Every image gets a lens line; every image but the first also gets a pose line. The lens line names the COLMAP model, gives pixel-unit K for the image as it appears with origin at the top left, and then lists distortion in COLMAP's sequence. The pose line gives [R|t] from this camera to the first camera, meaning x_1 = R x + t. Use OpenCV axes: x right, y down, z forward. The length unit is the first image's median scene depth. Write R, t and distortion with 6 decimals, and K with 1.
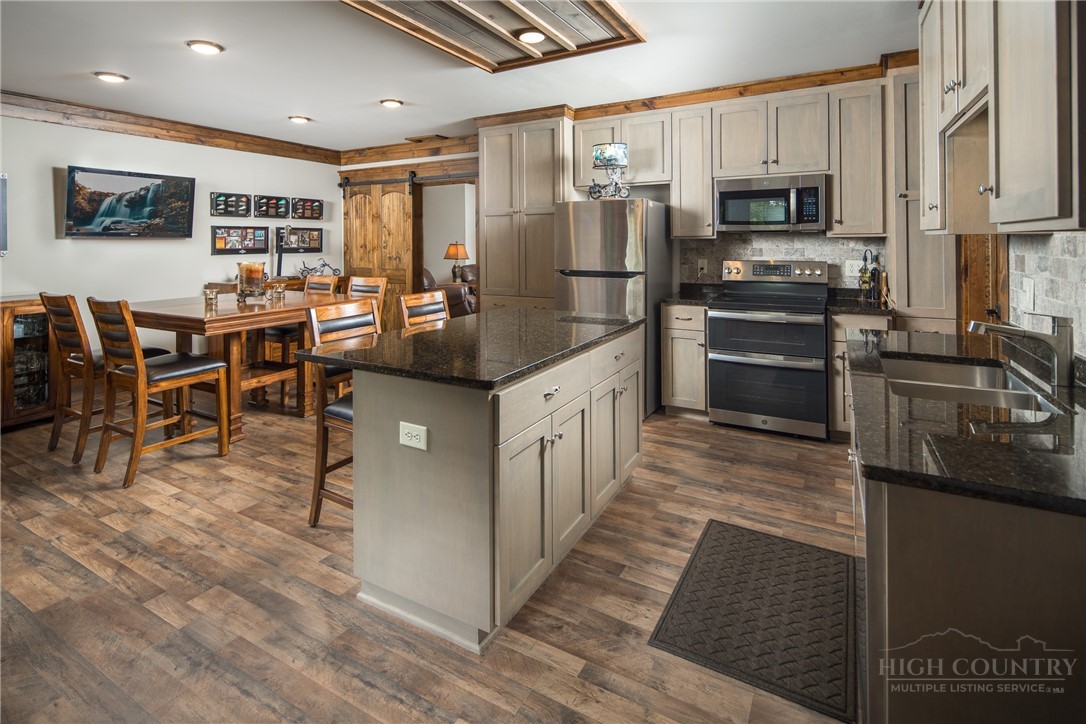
lens RADIAL K [[520.5, 0, 536.1], [0, 520.5, 361.2], [0, 0, 1]] dist [-0.000712, -0.000500]
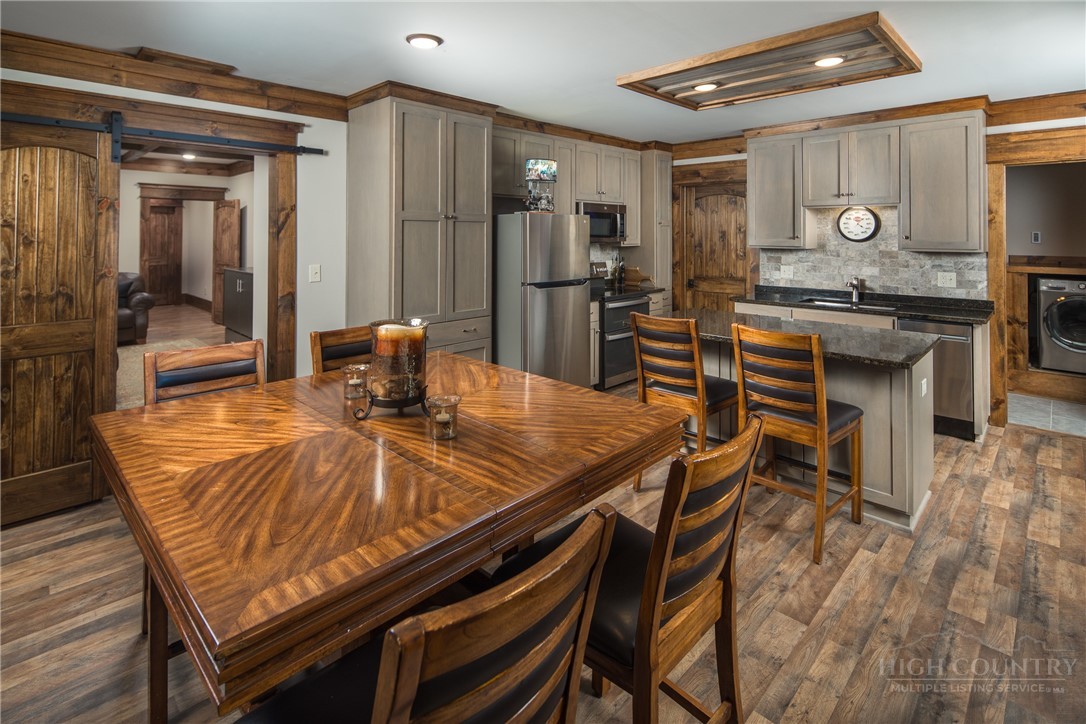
lens RADIAL K [[520.5, 0, 536.1], [0, 520.5, 361.2], [0, 0, 1]] dist [-0.000712, -0.000500]
pose [[0.255967, -0.217453, 0.941910, -0.777369], [0.219332, 0.962024, 0.162492, -0.167790], [-0.941475, 0.164998, 0.293941, 0.649517]]
